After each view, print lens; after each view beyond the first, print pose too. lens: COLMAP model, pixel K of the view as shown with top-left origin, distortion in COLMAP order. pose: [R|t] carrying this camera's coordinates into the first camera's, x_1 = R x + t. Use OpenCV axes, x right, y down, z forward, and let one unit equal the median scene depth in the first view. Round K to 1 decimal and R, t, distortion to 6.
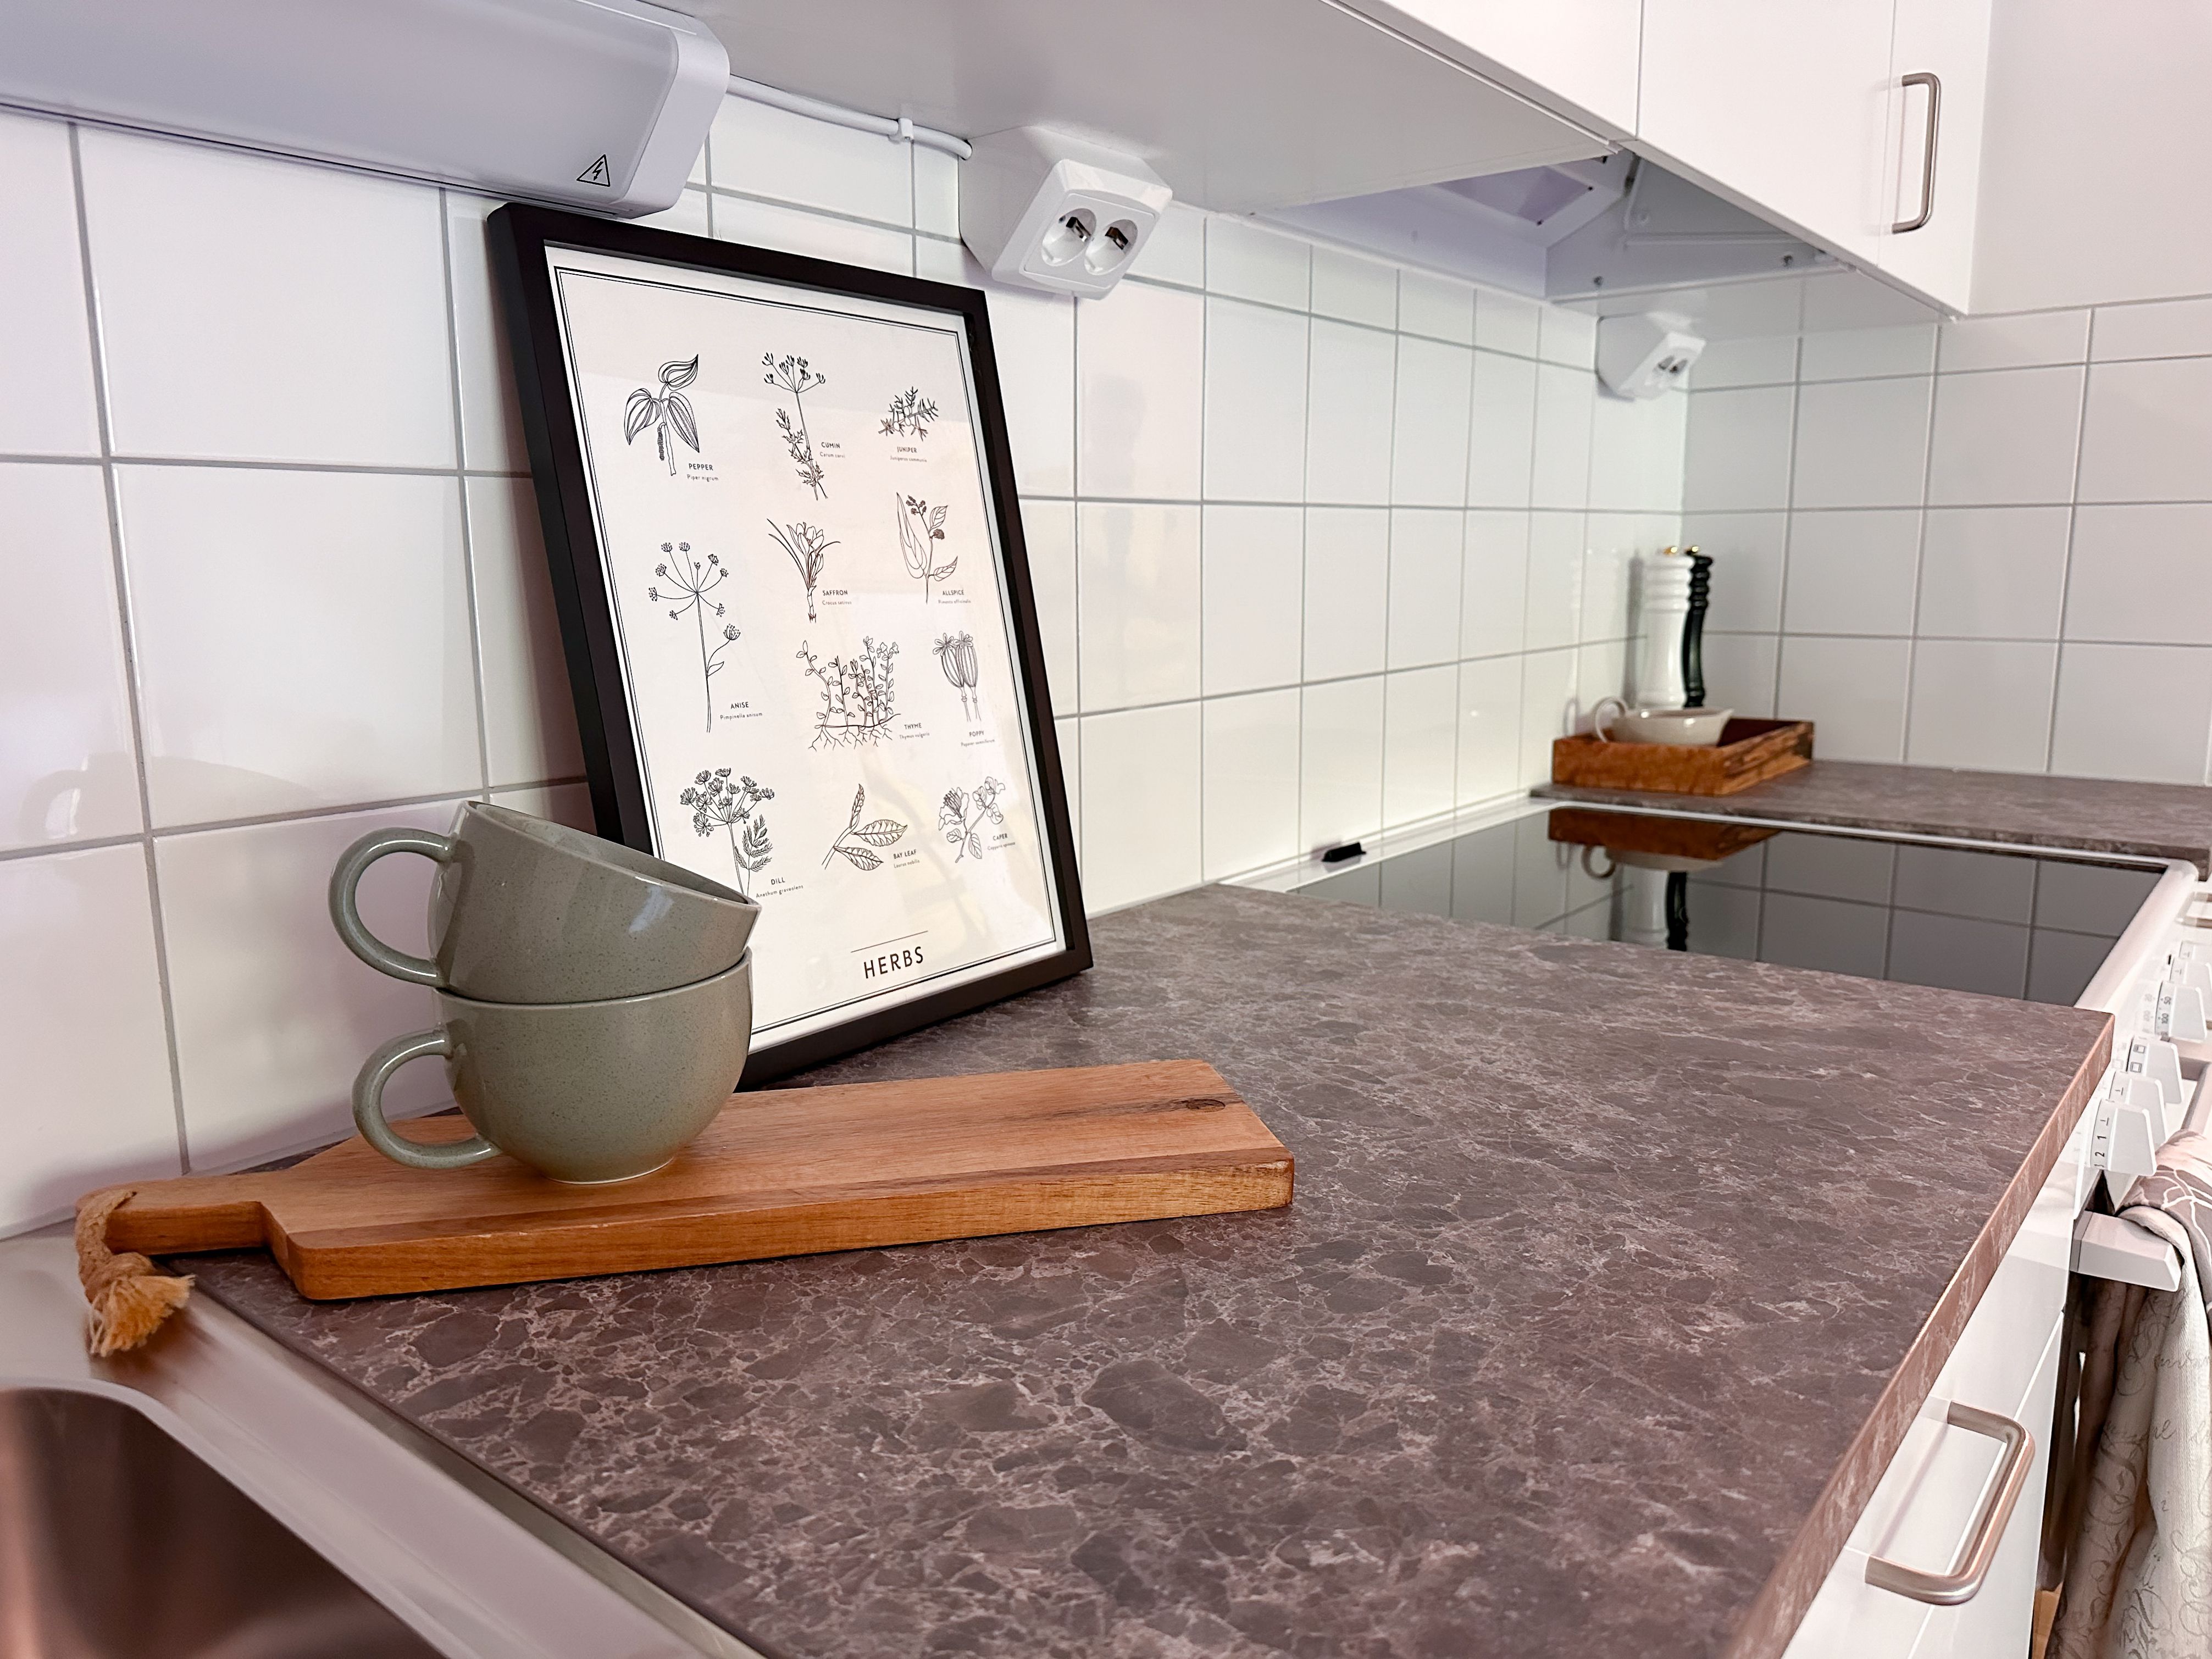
lens RADIAL K [[1569.5, 0, 1126.8], [0, 1569.5, 823.4], [0, 0, 1]] dist [0.136214, -0.200238]
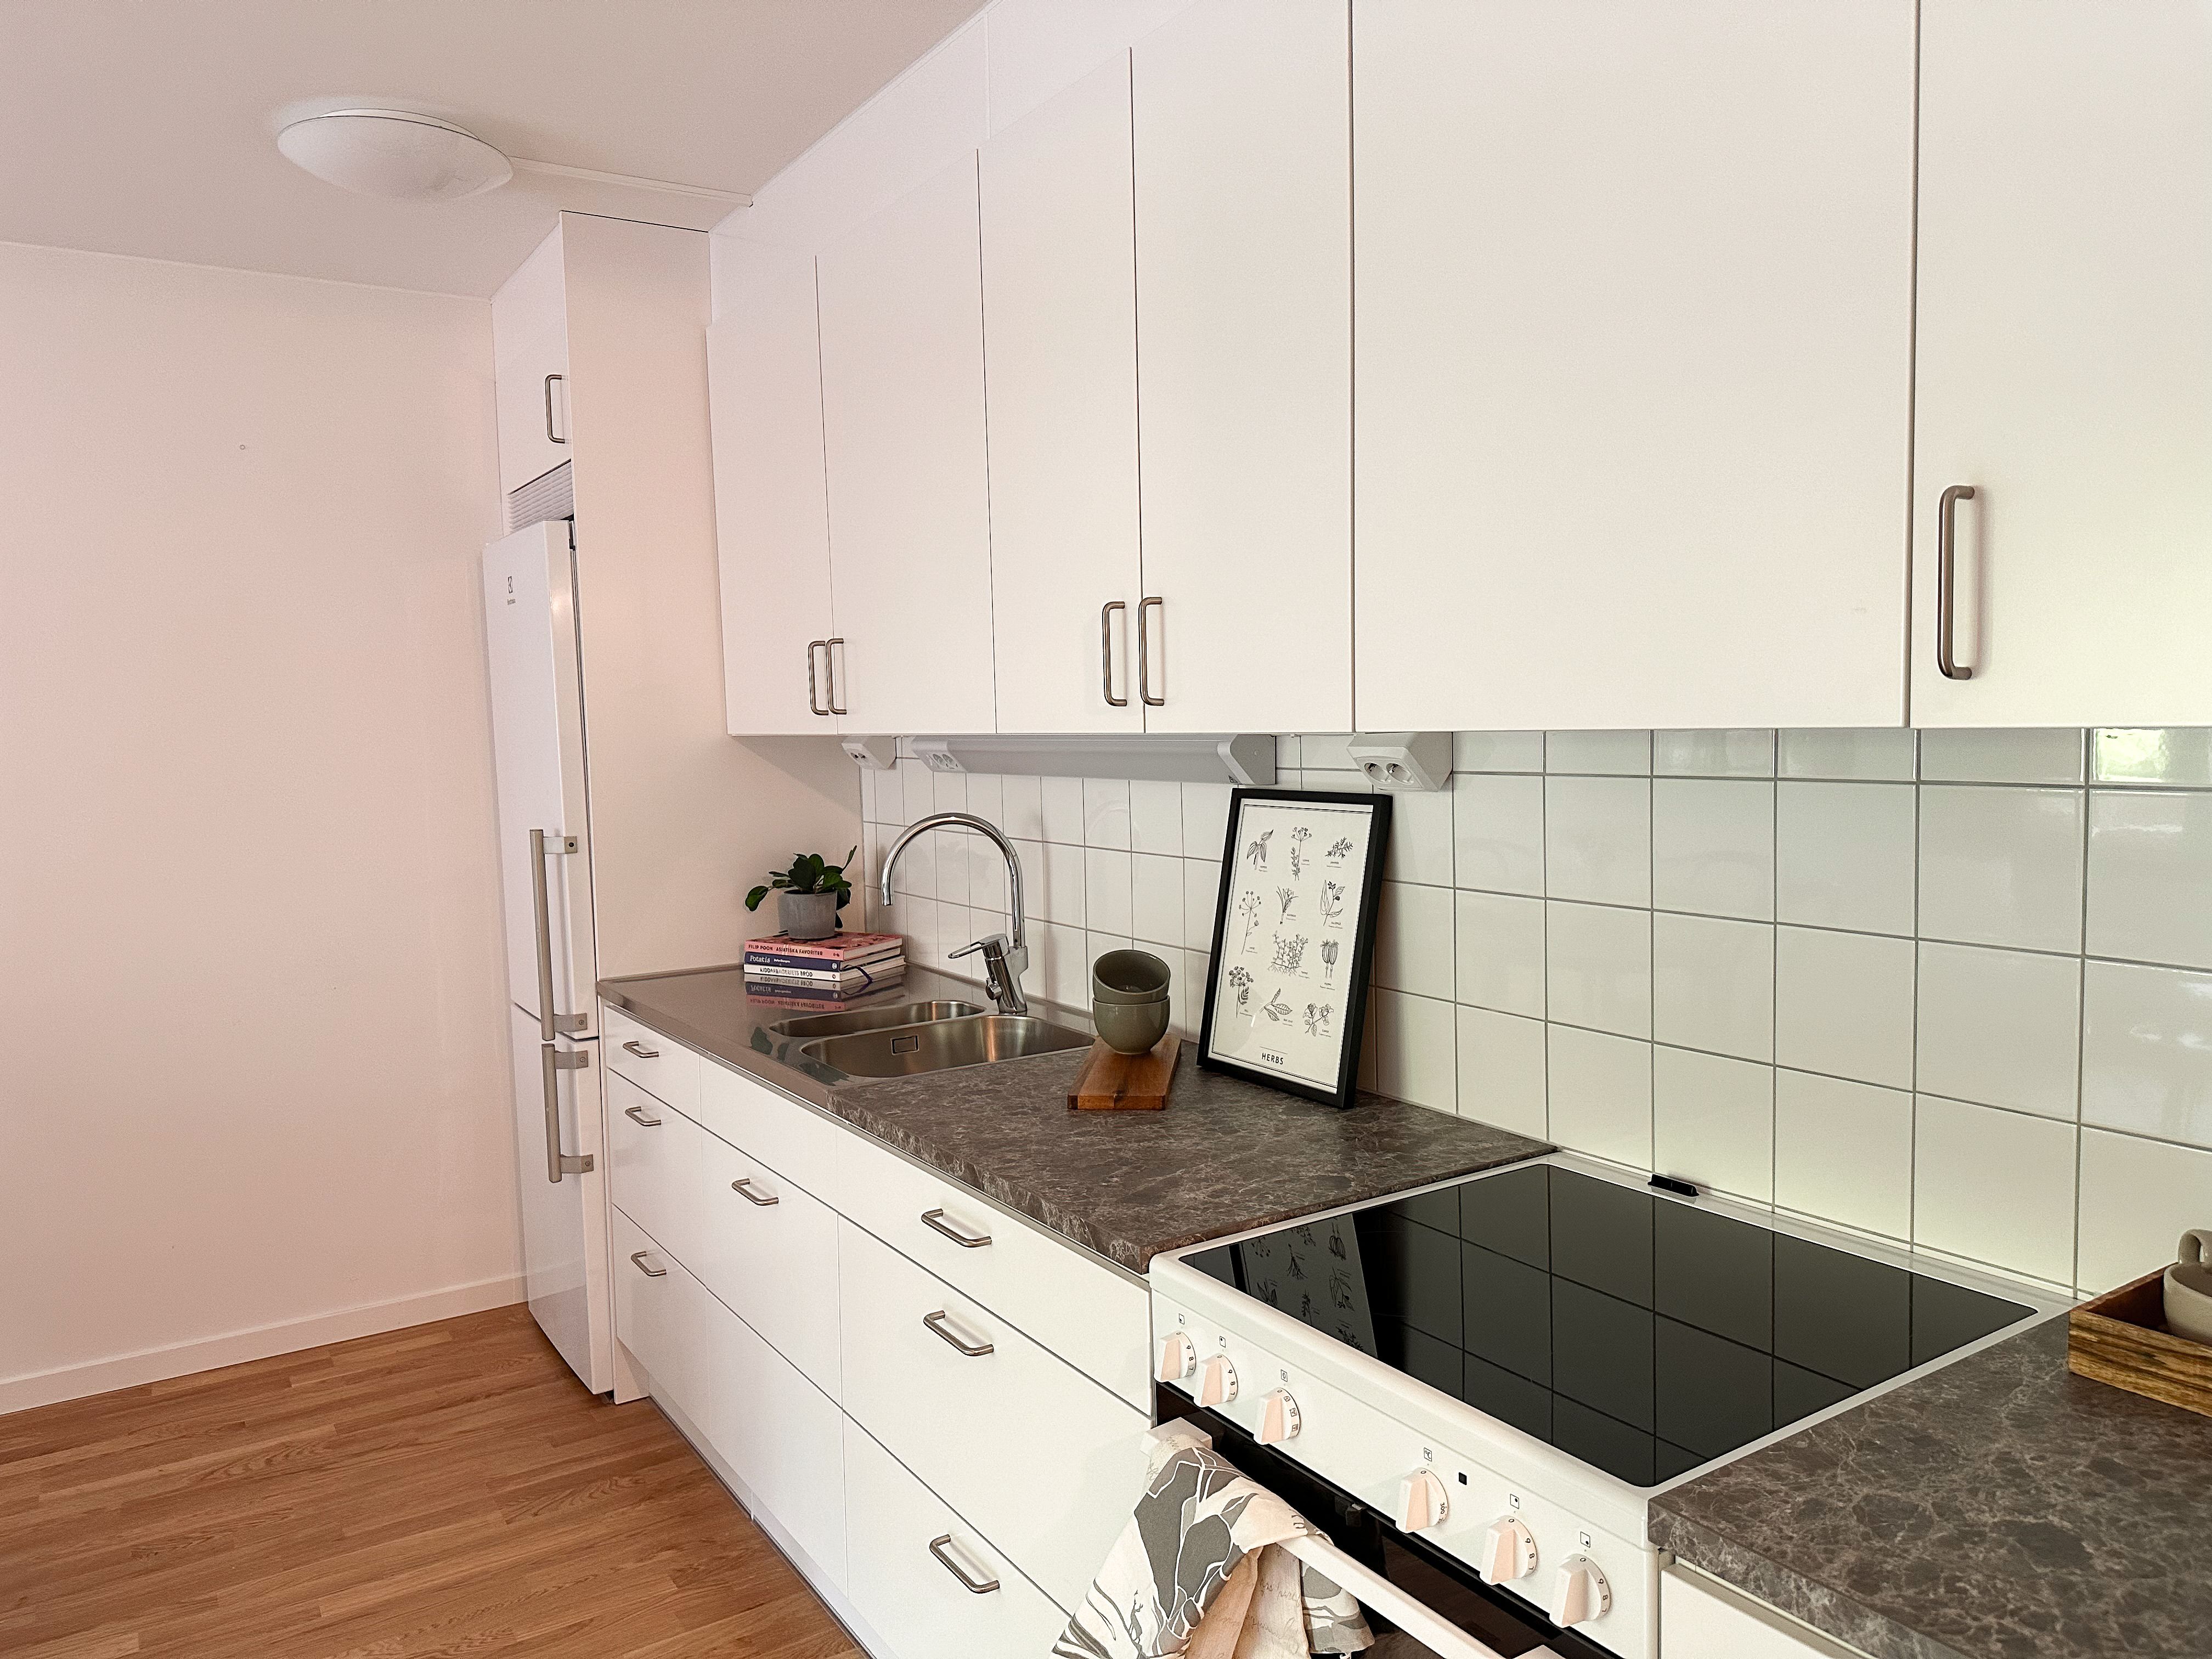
lens RADIAL K [[1527.9, 0, 1106.0], [0, 1527.9, 829.5], [0, 0, 1]] dist [0.102161, -0.156474]
pose [[-0.331586, 0.078831, -0.940126, 2.303779], [-0.140986, 0.981172, 0.131999, -0.580242], [0.932831, 0.176313, -0.314229, 1.492891]]
